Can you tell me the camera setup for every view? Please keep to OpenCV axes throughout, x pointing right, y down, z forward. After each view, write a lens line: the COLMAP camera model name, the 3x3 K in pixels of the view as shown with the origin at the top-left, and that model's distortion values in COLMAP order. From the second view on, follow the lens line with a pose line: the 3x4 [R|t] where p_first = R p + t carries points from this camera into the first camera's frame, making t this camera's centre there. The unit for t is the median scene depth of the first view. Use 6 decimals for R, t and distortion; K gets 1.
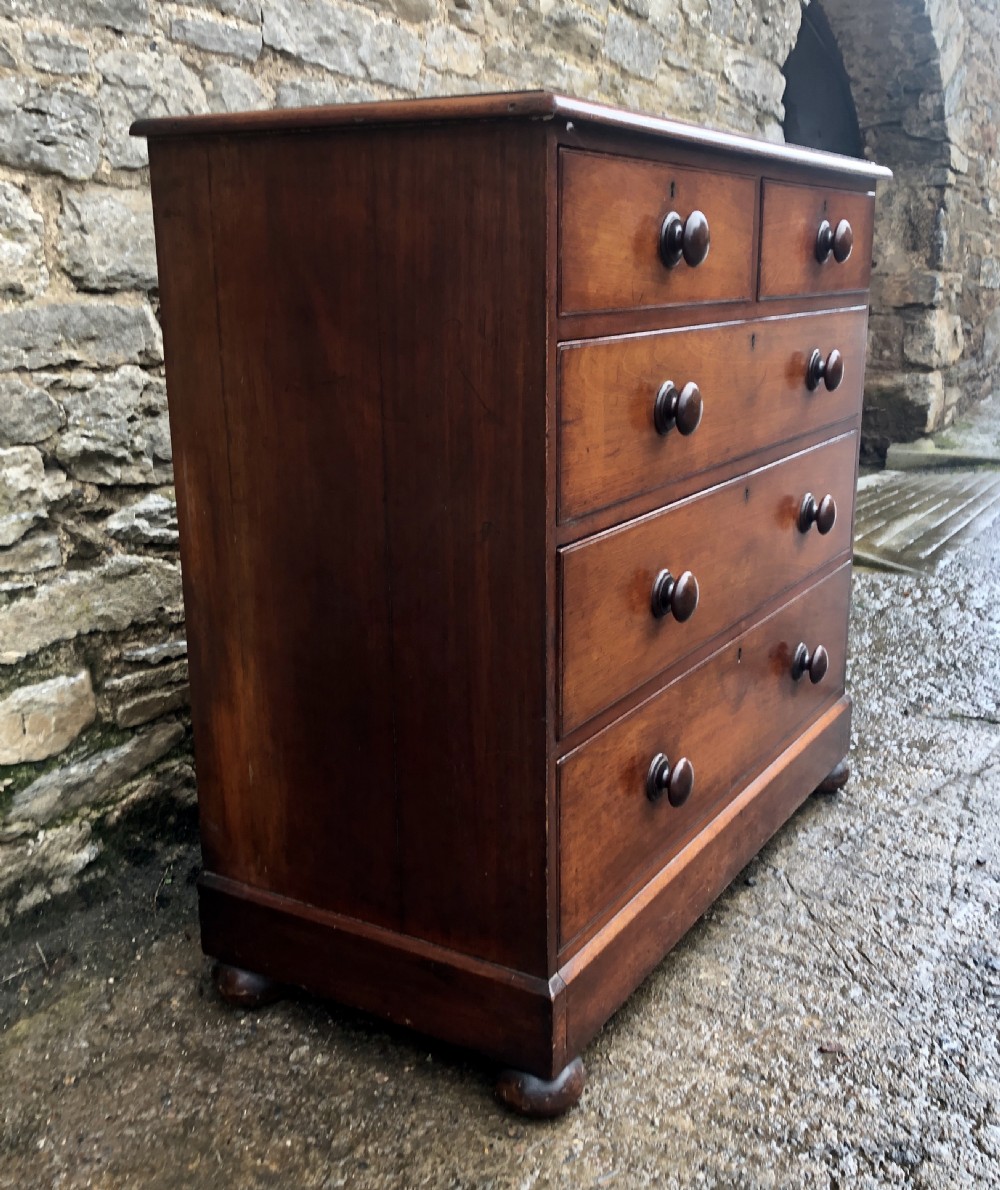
lens RADIAL K [[1290.8, 0, 543.6], [0, 1290.8, 579.2], [0, 0, 1]] dist [0.038131, 0.000000]
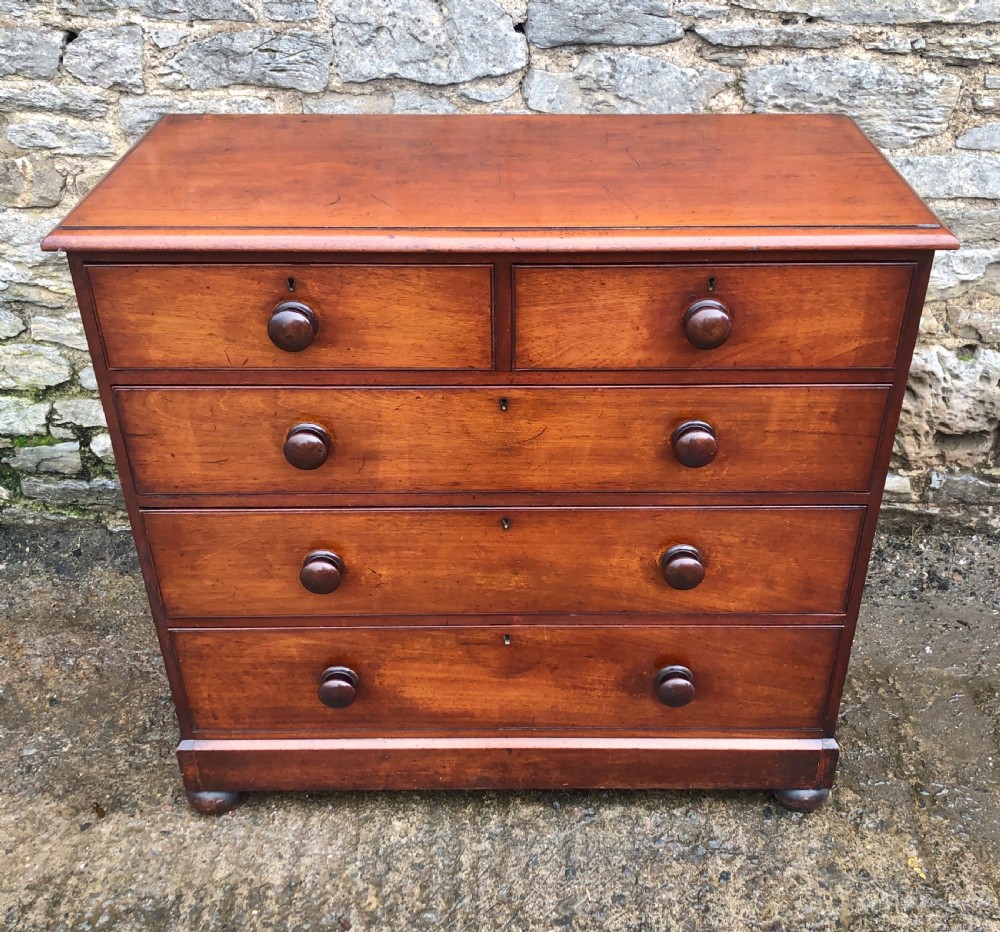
lens RADIAL K [[1147.4, 0, 537.6], [0, 1147.4, 471.1], [0, 0, 1]] dist [0.013327, 0.000000]
pose [[0.492530, 0.474717, -0.729424, 0.799522], [-0.211207, 0.878276, 0.428978, -0.491585], [0.844279, -0.057225, 0.532840, 0.480140]]
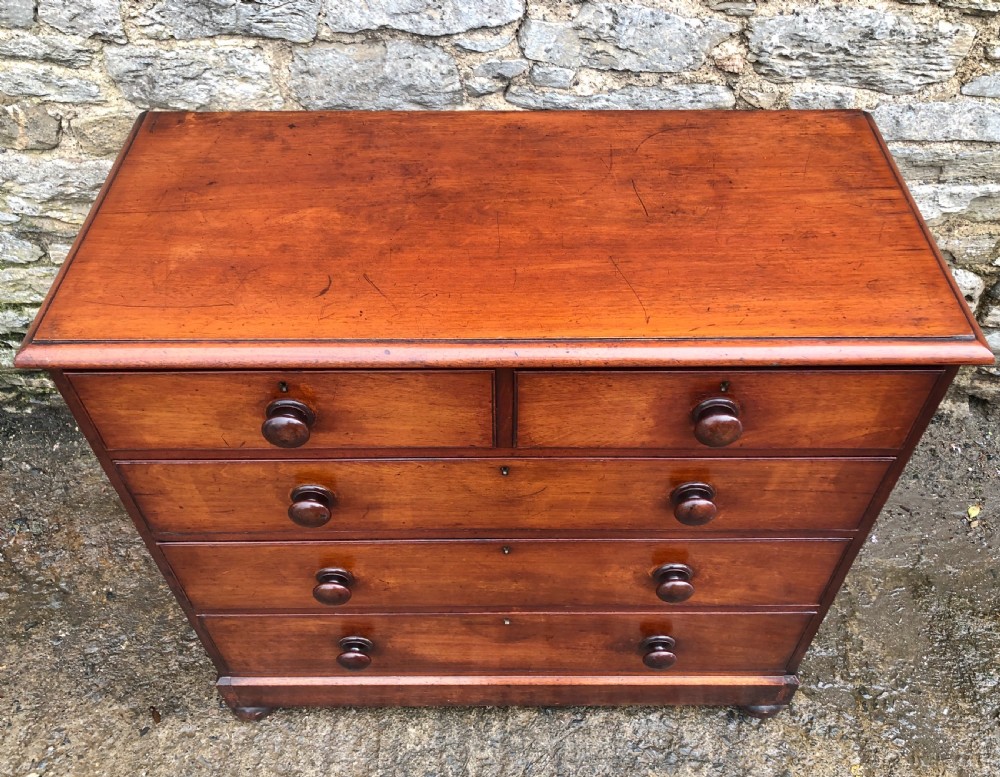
lens RADIAL K [[907.2, 0, 515.0], [0, 907.2, 391.9], [0, 0, 1]] dist [0.010939, 0.012959]
pose [[0.489180, 0.647920, -0.583869, 0.503239], [-0.208354, 0.736864, 0.643133, -0.642661], [0.846931, -0.192956, 0.495456, 0.598201]]
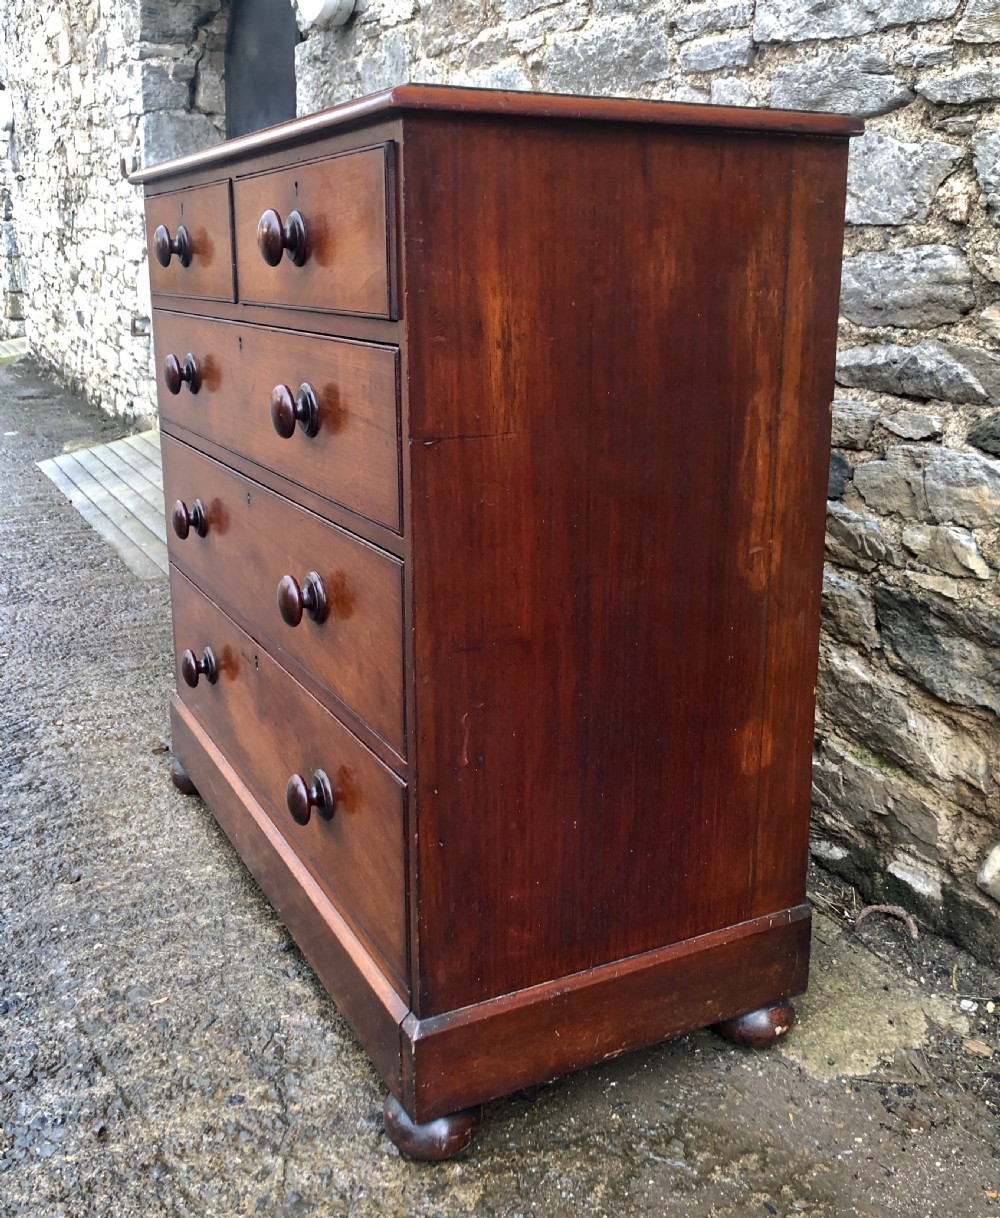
lens RADIAL K [[1247.4, 0, 484.8], [0, 1247.4, 534.5], [0, 0, 1]] dist [0.013674, 0.000000]
pose [[-0.568426, 0.177869, -0.803277, 0.768566], [-0.195052, 0.919381, 0.341603, -0.374539], [0.799279, 0.350857, -0.487907, 1.514190]]
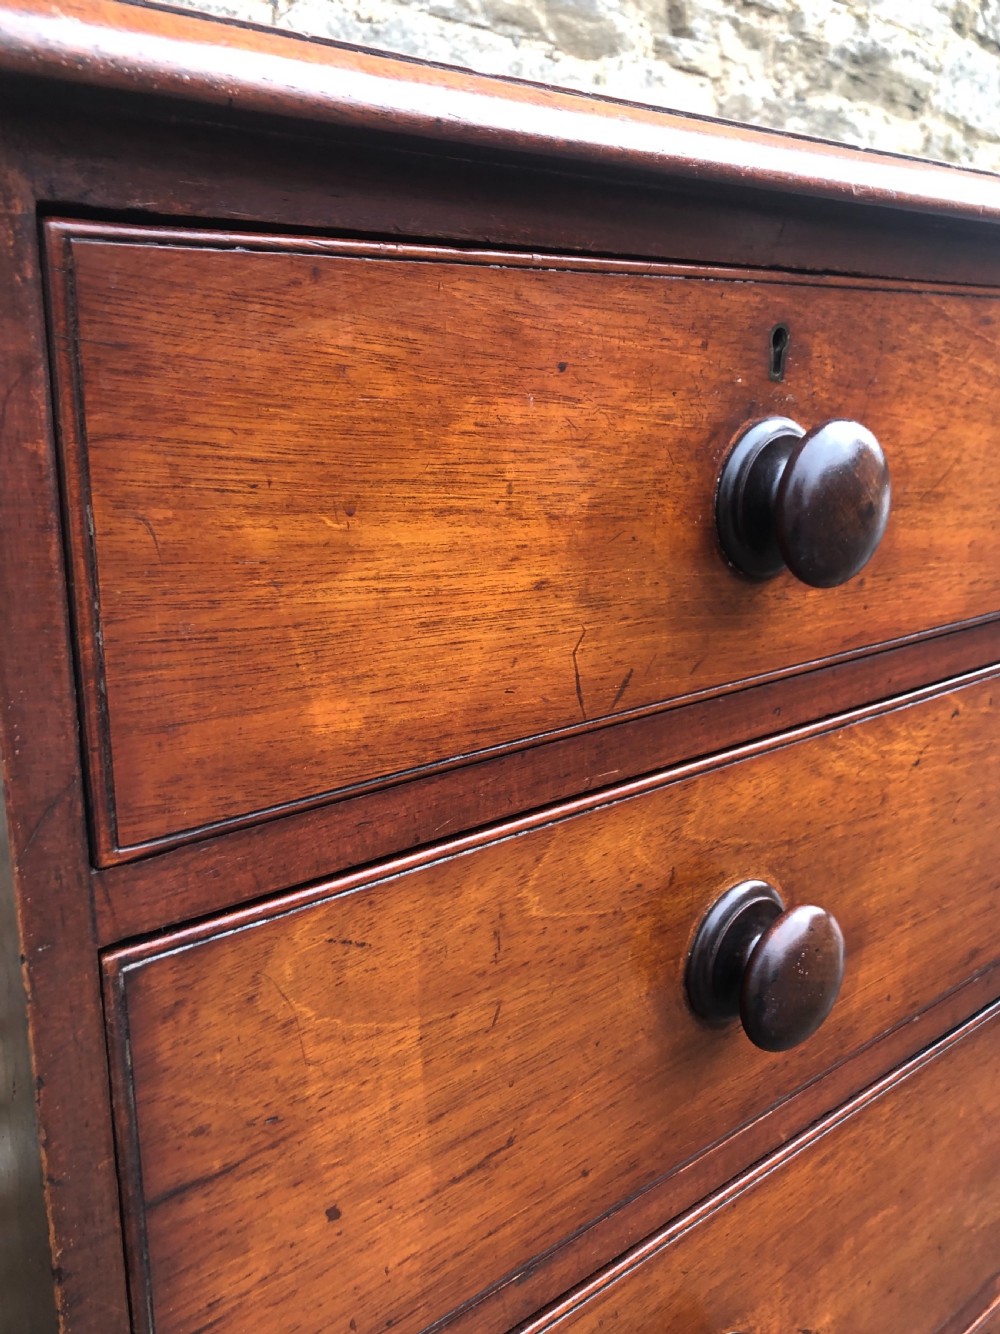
lens RADIAL K [[1174.2, 0, 508.2], [0, 1174.2, 651.9], [0, 0, 1]] dist [0.035898, -0.038577]
pose [[0.937018, 0.086705, -0.338348, 0.110672], [-0.086022, 0.996147, 0.017045, -0.170791], [0.338522, 0.013134, 0.940867, 0.534420]]
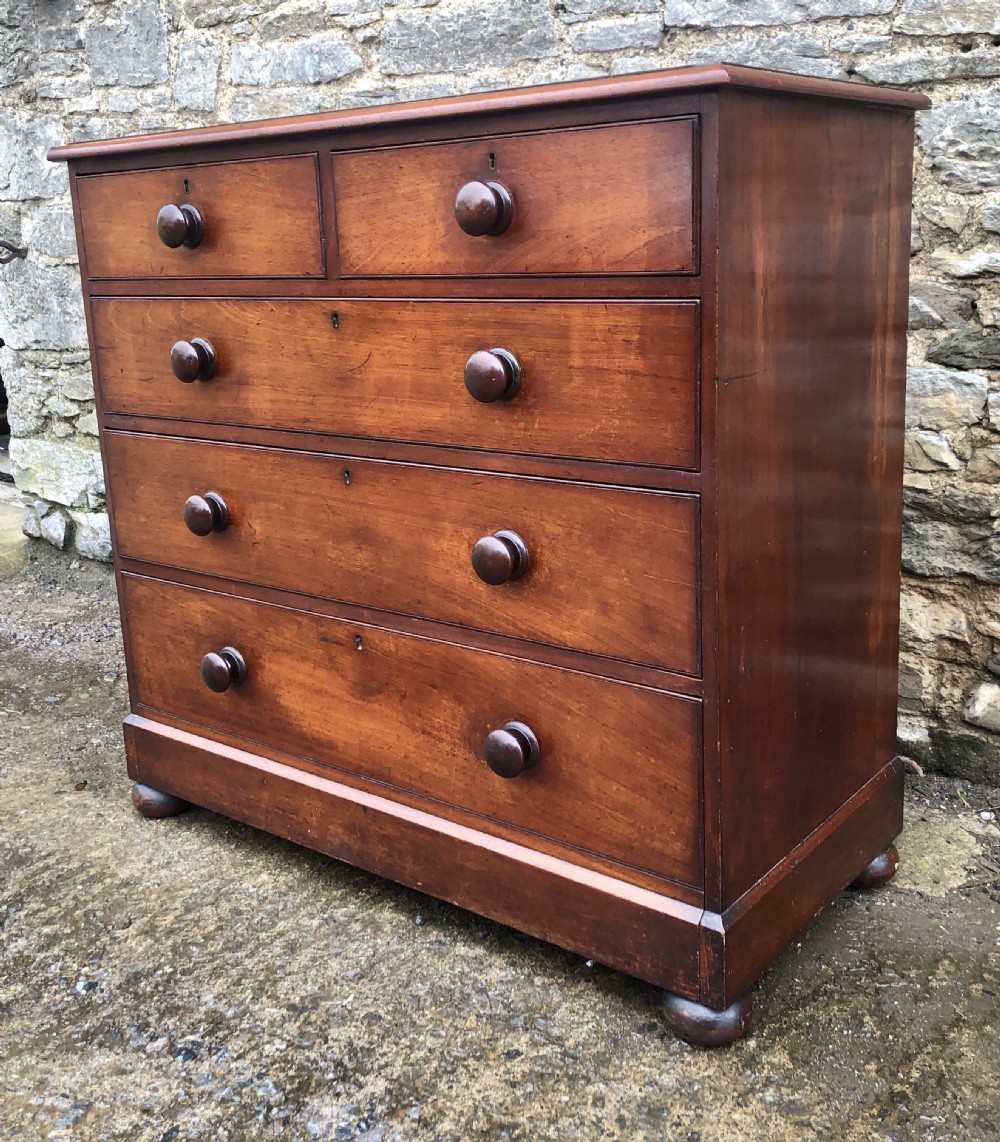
lens RADIAL K [[1285.0, 0, 508.1], [0, 1285.0, 501.0], [0, 0, 1]] dist [0.016744, 0.000000]
pose [[-0.166130, 0.214505, -0.962491, 0.996720], [-0.197700, 0.948992, 0.245620, -0.288794], [0.966083, 0.231089, -0.115248, 1.154922]]
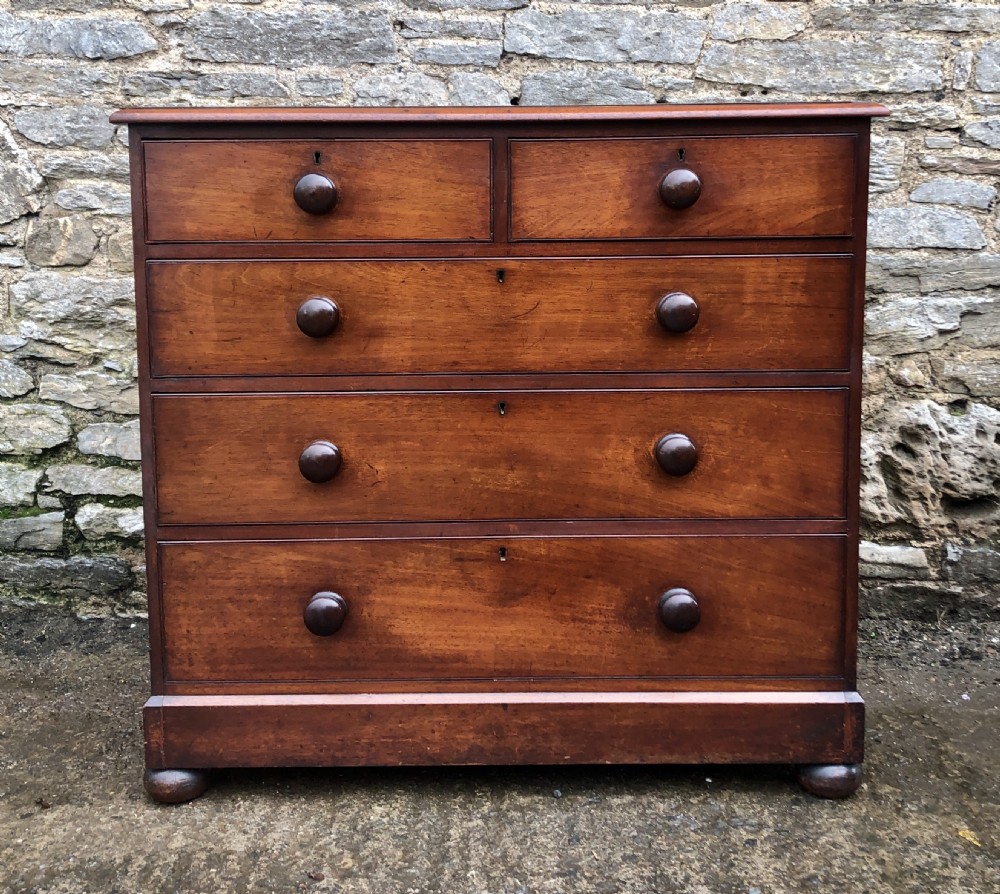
lens RADIAL K [[1290.8, 0, 526.5], [0, 1290.8, 334.7], [0, 0, 1]] dist [0.025992, 0.000000]
pose [[0.488284, 0.086485, -0.868389, 1.065857], [-0.202429, 0.979161, -0.016307, -0.108009], [0.848882, 0.183749, 0.495616, 0.422547]]
